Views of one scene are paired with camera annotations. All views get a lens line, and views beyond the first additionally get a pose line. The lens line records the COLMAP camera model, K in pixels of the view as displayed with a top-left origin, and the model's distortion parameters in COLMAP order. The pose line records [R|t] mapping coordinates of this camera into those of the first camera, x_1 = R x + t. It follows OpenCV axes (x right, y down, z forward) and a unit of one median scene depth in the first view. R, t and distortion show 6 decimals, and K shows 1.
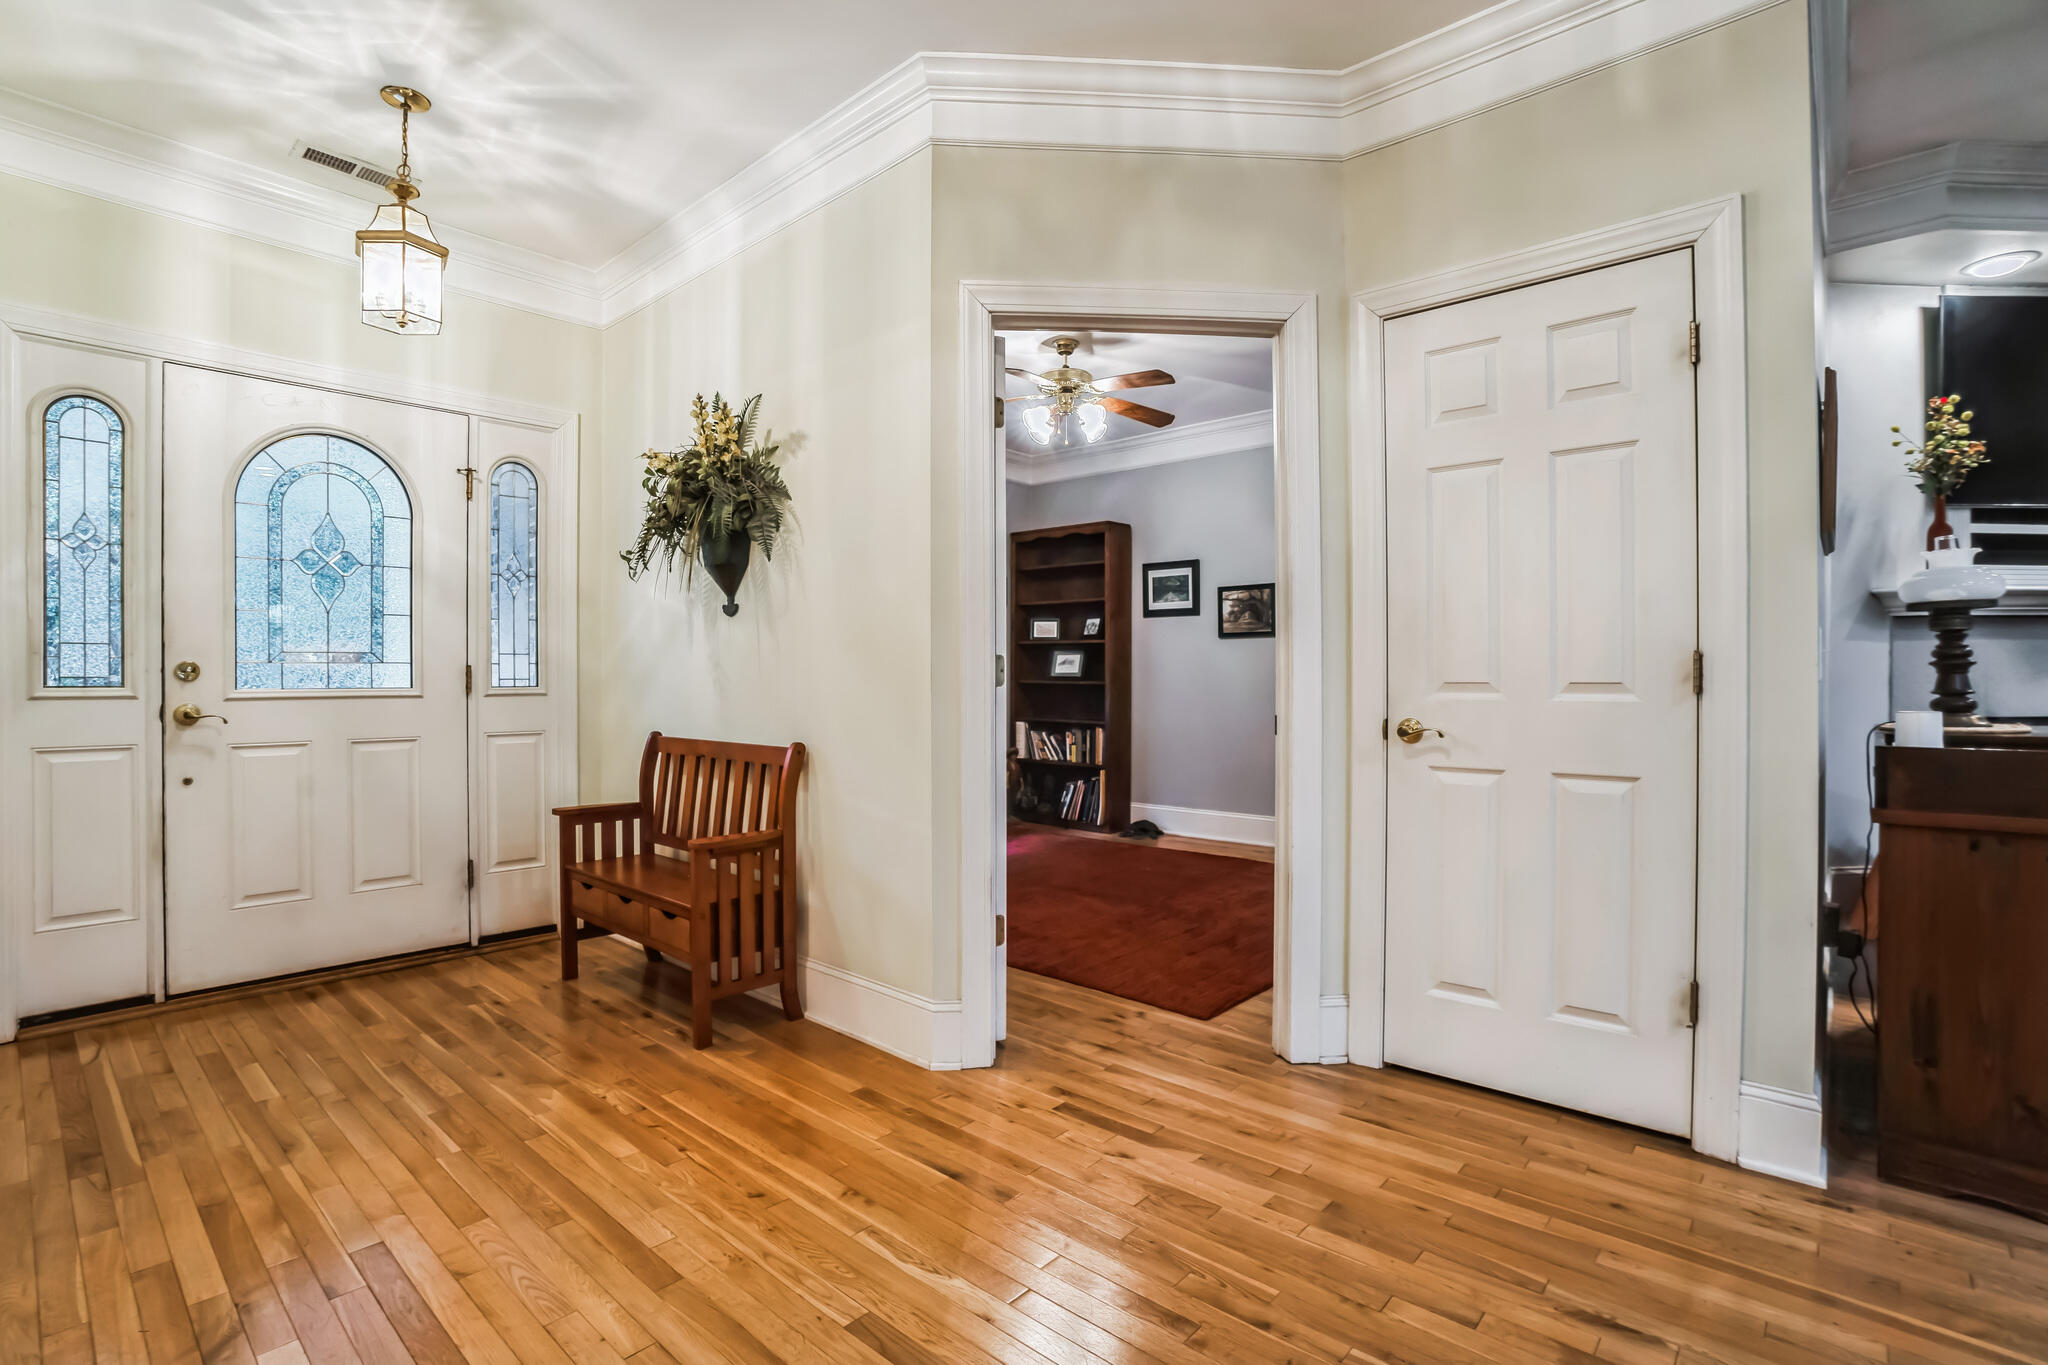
lens RADIAL K [[949.3, 0, 1023.3], [0, 949.3, 676.4], [0, 0, 1]] dist [-0.050101, 0.012788]
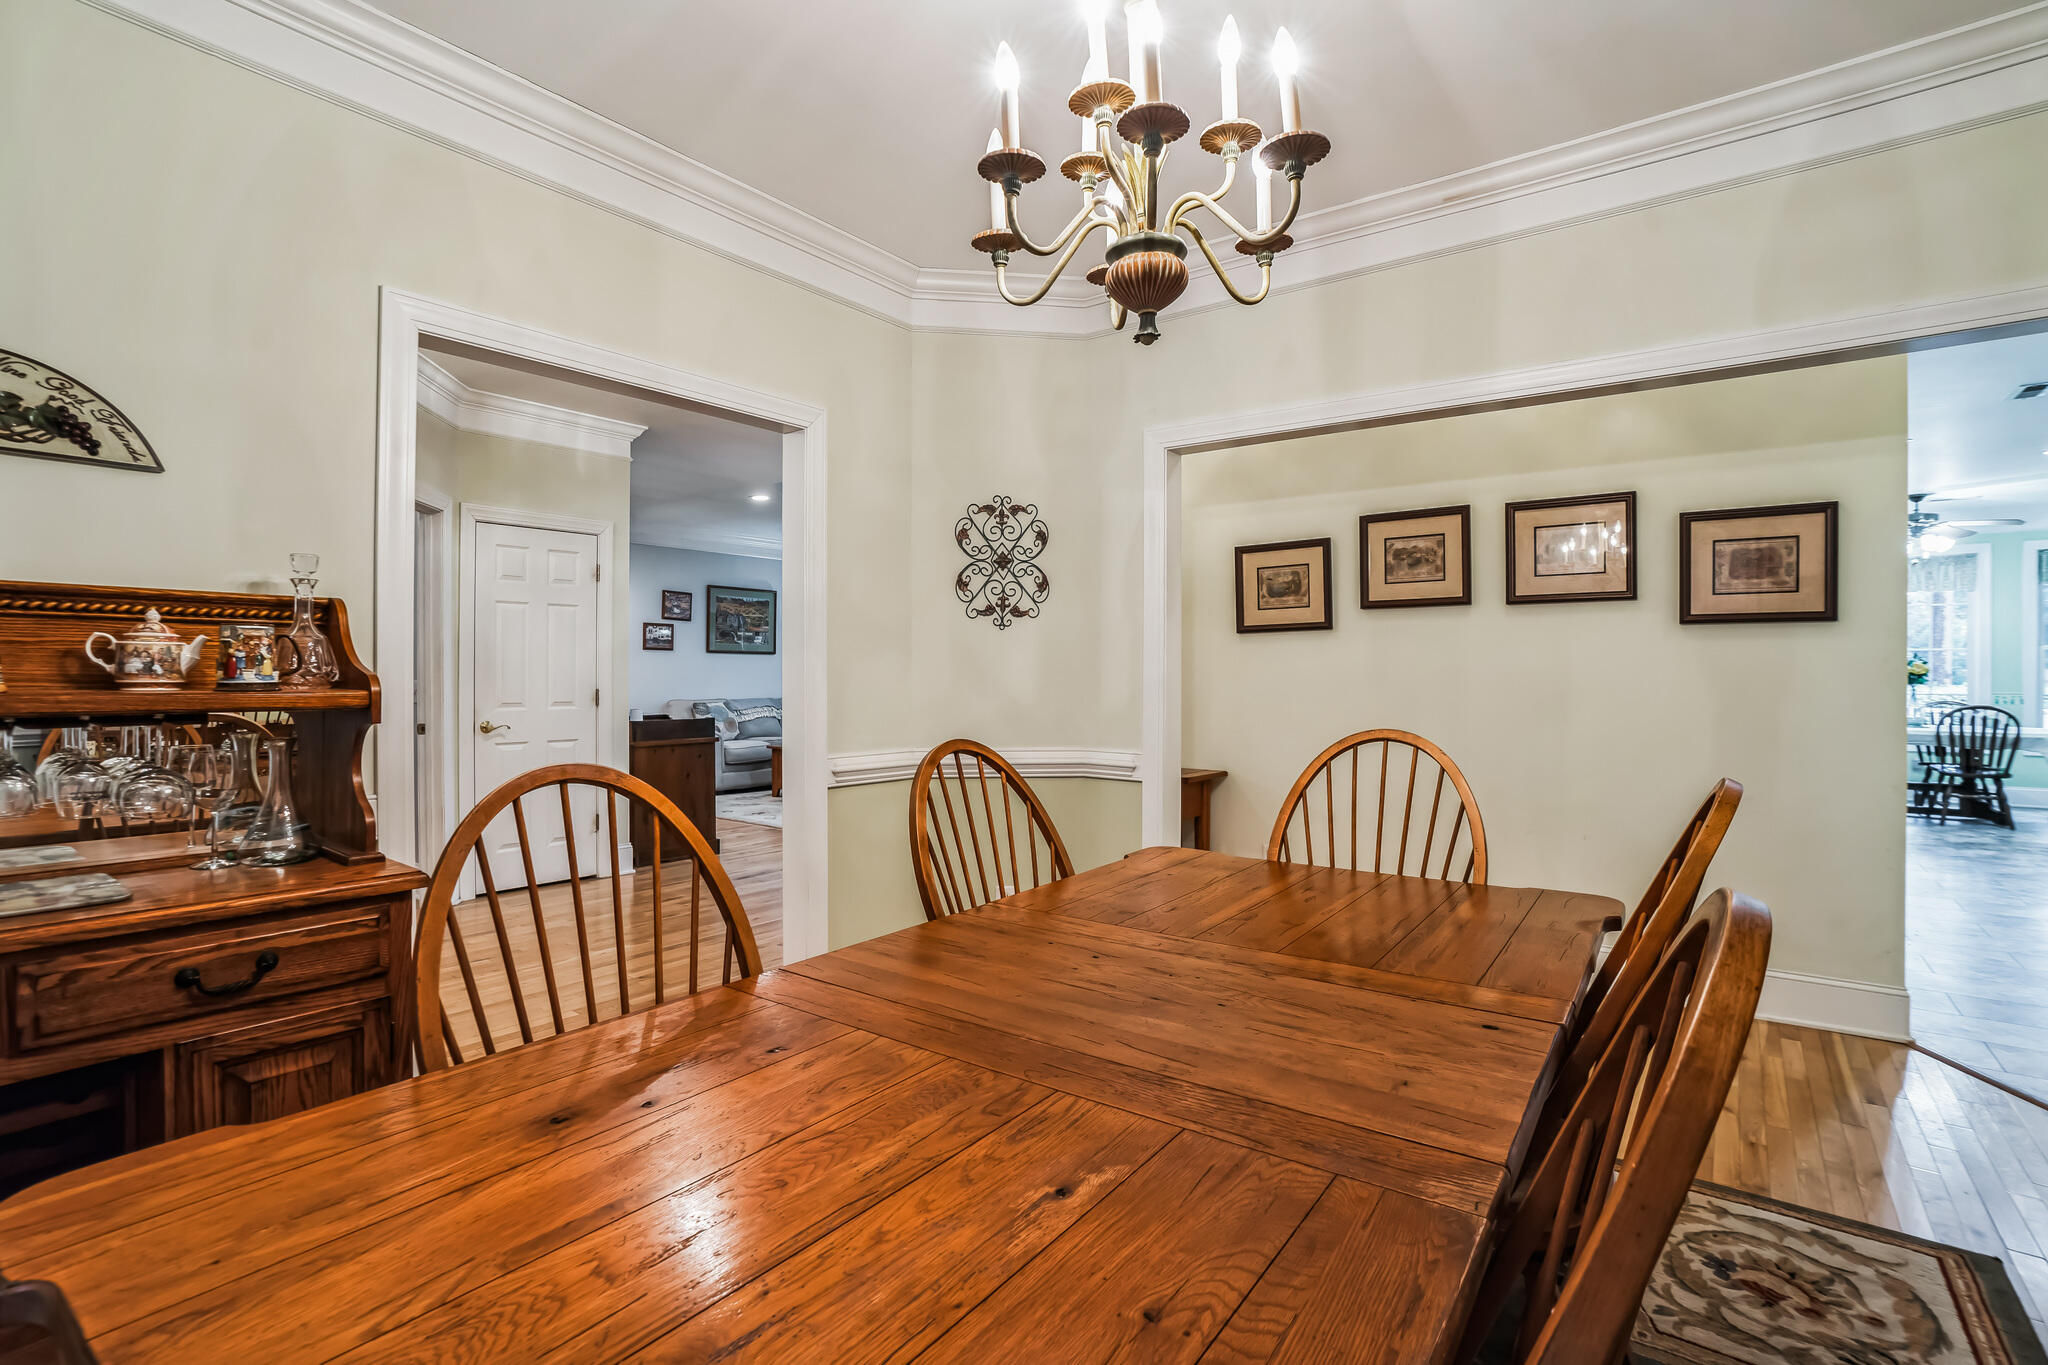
lens RADIAL K [[949.3, 0, 1021.1], [0, 949.3, 678.9], [0, 0, 1]] dist [-0.050101, 0.012788]
pose [[-0.101083, 0.000899, 0.994878, -1.377480], [0.005744, 0.999983, -0.000321, -0.032360], [-0.994861, 0.005682, -0.101086, 0.040696]]
